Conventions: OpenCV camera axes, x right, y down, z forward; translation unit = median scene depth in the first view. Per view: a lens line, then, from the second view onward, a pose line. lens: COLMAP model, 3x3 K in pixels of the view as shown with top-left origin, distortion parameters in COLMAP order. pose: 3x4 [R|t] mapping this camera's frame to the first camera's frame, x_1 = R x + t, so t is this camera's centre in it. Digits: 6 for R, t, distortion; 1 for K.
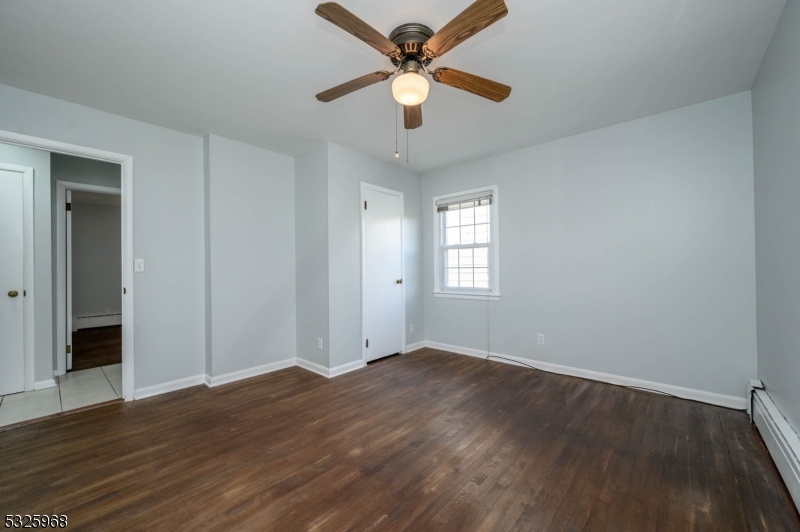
lens RADIAL K [[315.7, 0, 399.0], [0, 315.7, 265.5], [0, 0, 1]] dist [0.003374, -0.000916]
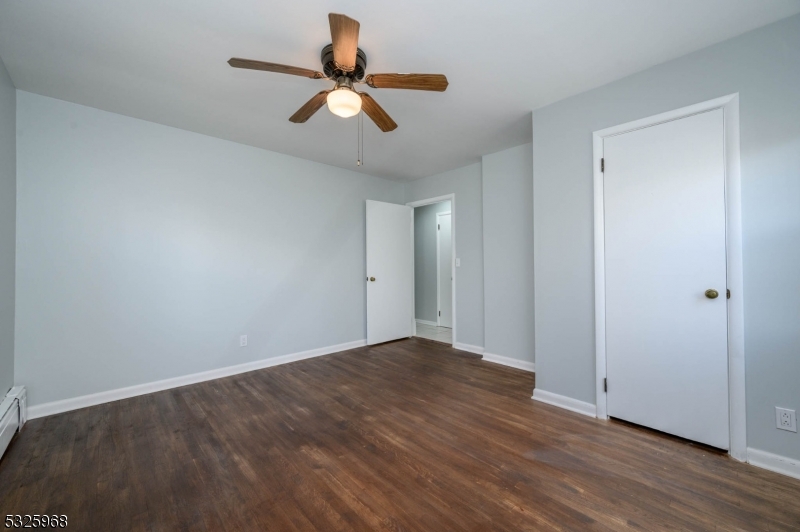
lens RADIAL K [[315.7, 0, 400.7], [0, 315.7, 265.6], [0, 0, 1]] dist [0.003374, -0.000916]
pose [[-0.086696, 0.011878, -0.996164, 0.745554], [0.015844, 0.999819, 0.010543, -0.006359], [0.996109, -0.014869, -0.086869, 0.869459]]
